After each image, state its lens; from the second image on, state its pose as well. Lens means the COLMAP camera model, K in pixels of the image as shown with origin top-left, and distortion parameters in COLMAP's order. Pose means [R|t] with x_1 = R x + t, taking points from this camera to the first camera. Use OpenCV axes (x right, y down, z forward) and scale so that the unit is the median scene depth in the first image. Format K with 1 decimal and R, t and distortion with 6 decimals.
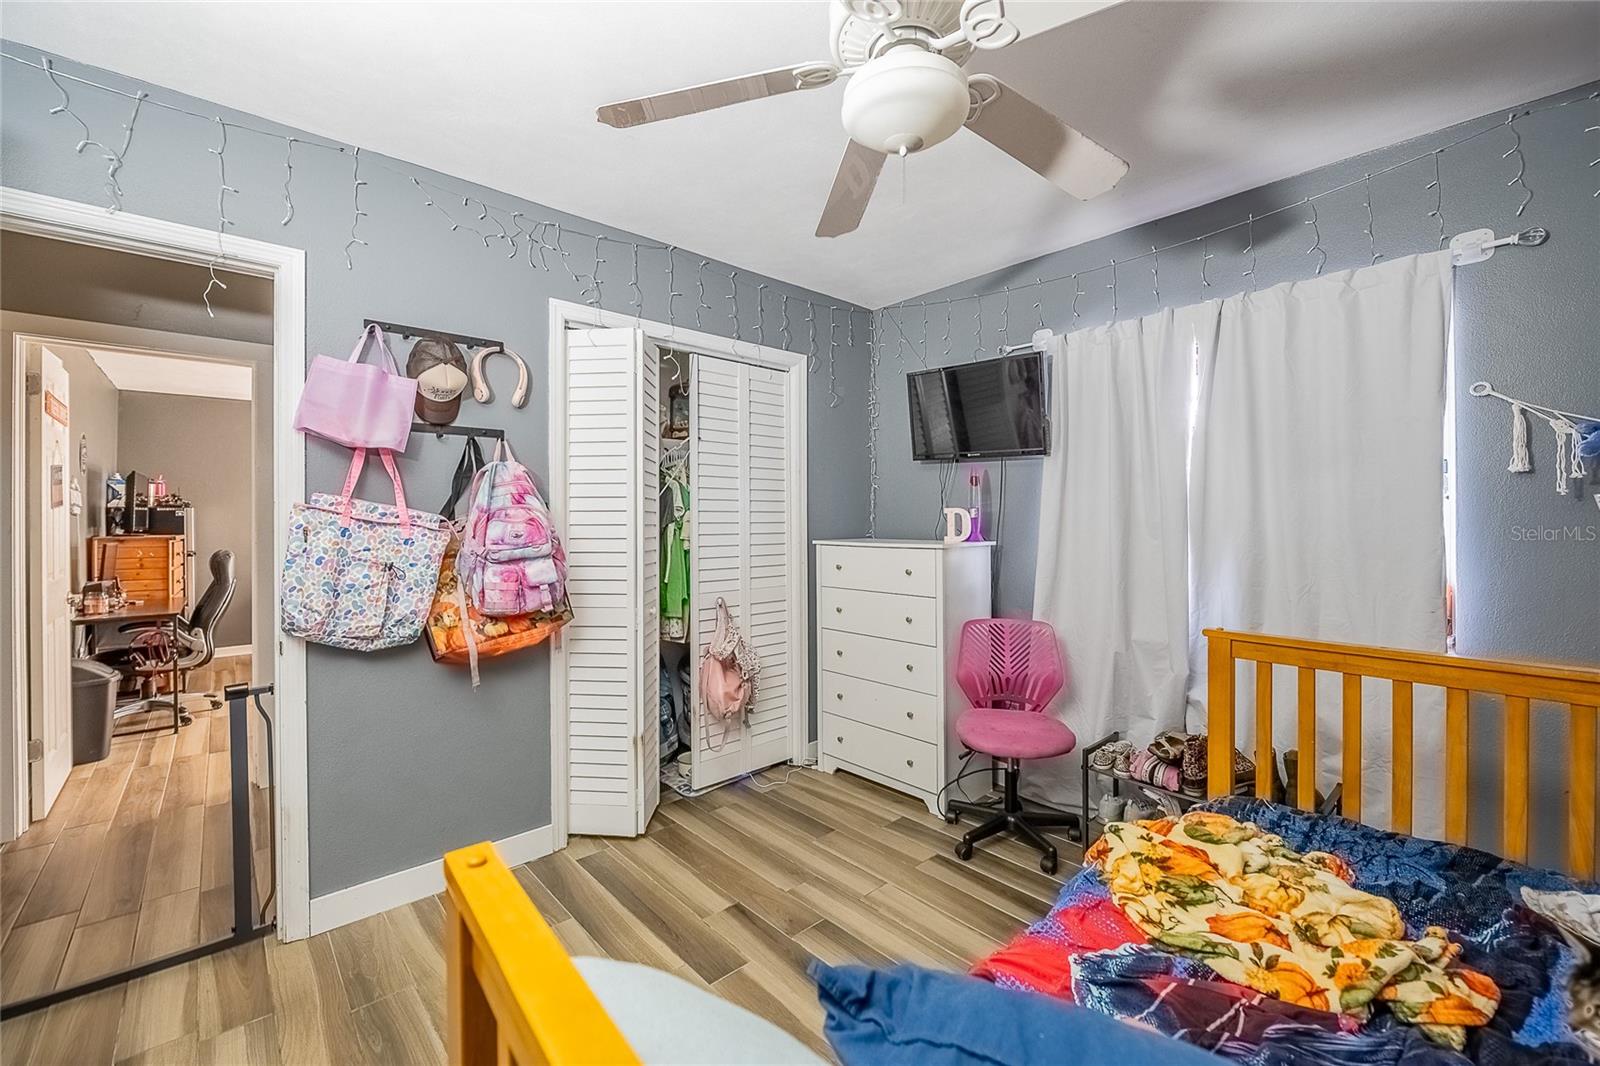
lens RADIAL K [[636.8, 0, 798.3], [0, 636.8, 529.9], [0, 0, 1]] dist [-0.009274, -0.000668]
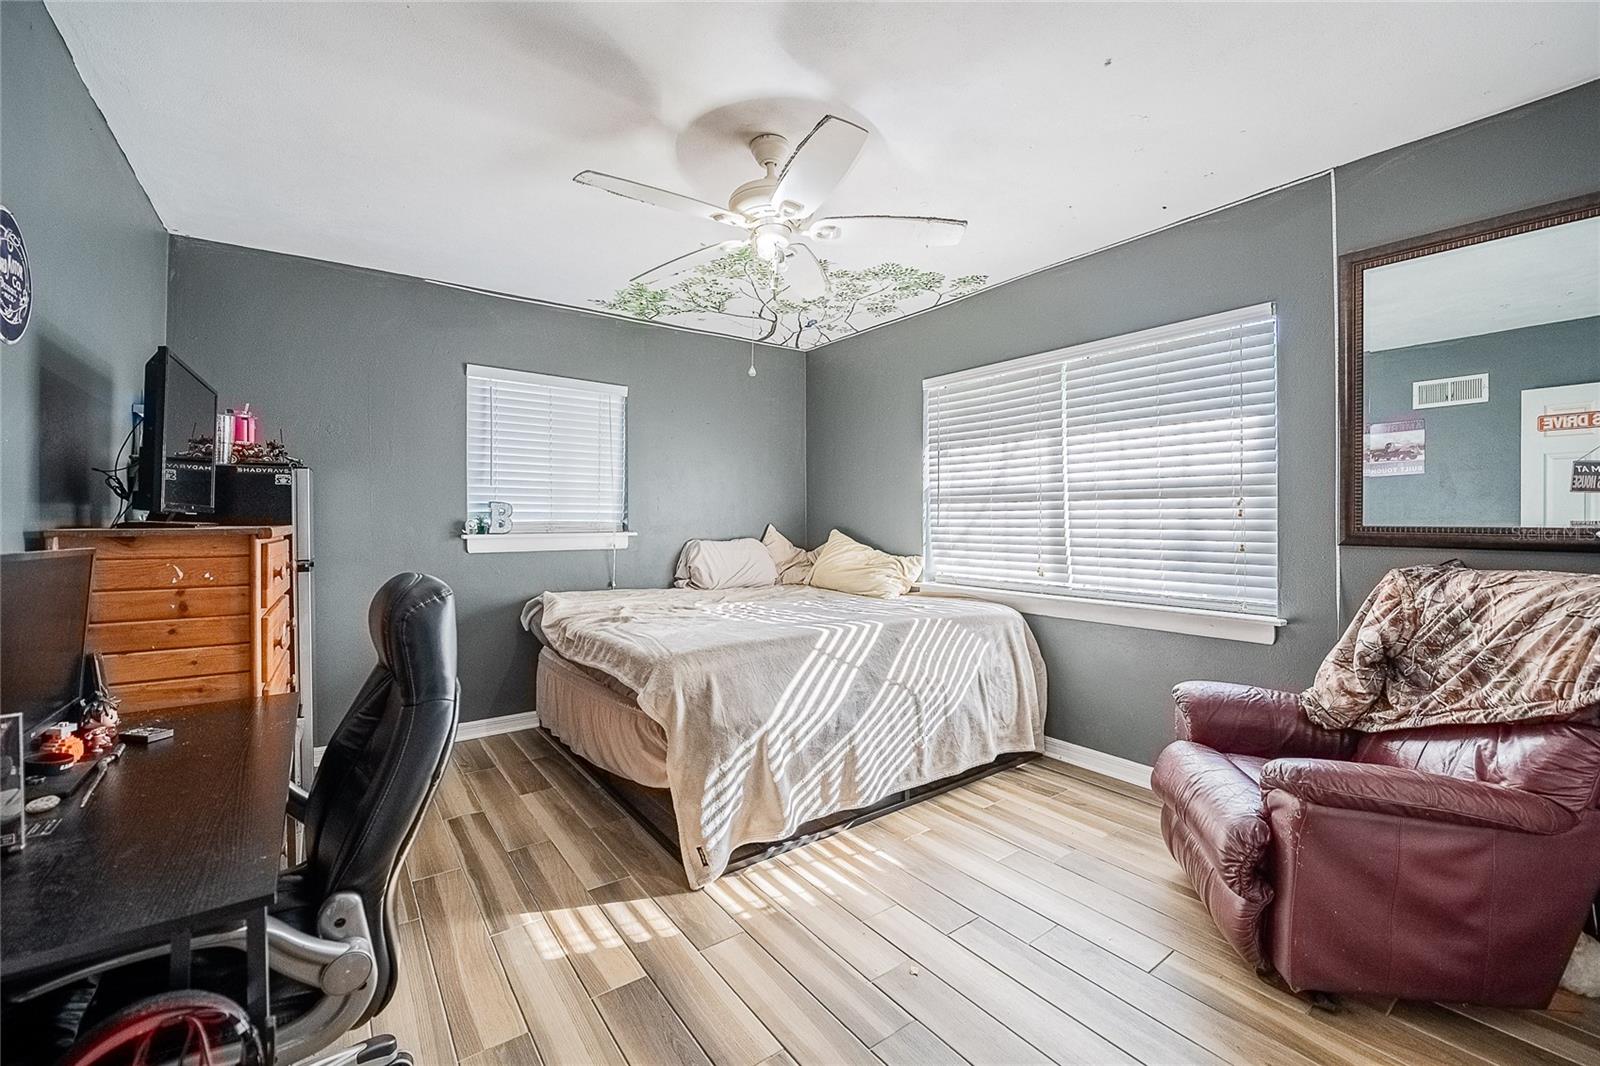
lens RADIAL K [[636.8, 0, 805.7], [0, 636.8, 525.2], [0, 0, 1]] dist [-0.009274, -0.000668]
pose [[0.995809, -0.000732, -0.091458, -0.683230], [0.000674, 1.000000, -0.000665, 0.009319], [0.091459, 0.000600, 0.995809, 0.703974]]
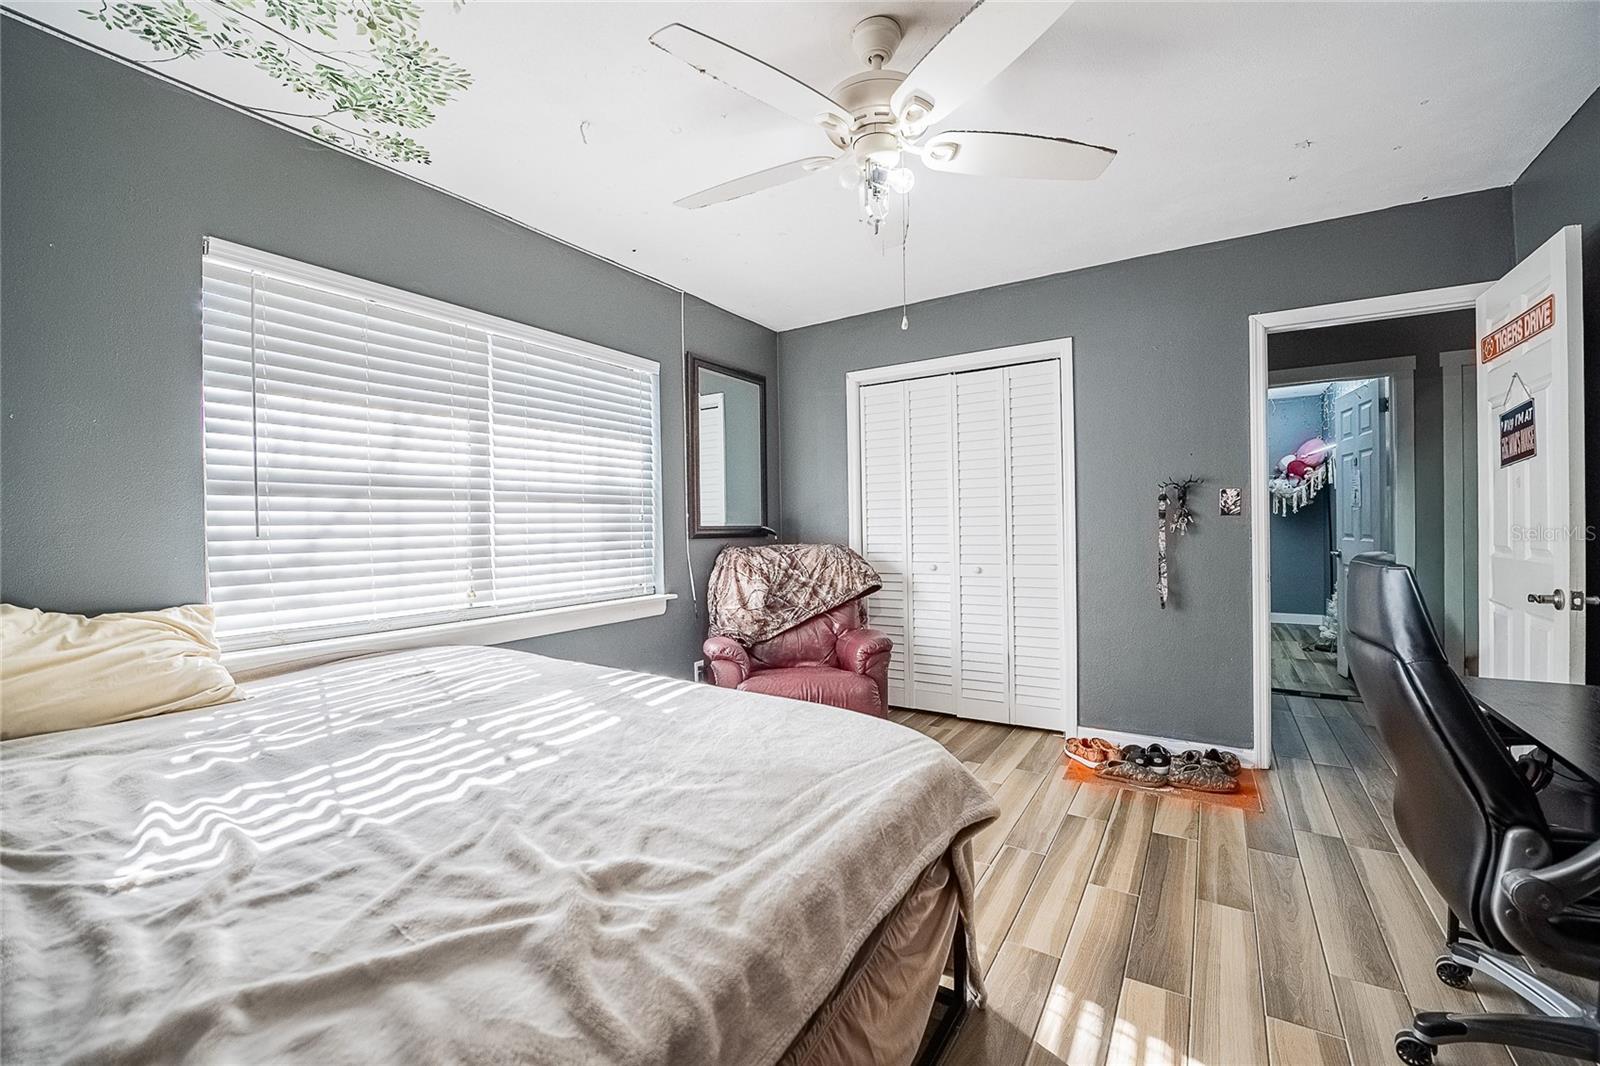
lens RADIAL K [[636.8, 0, 807.5], [0, 636.8, 529.2], [0, 0, 1]] dist [-0.009274, -0.000668]
pose [[-0.261372, -0.005420, 0.965223, -0.949136], [0.023792, 0.999644, 0.012056, 0.008014], [-0.964945, 0.026115, -0.261150, 1.091523]]
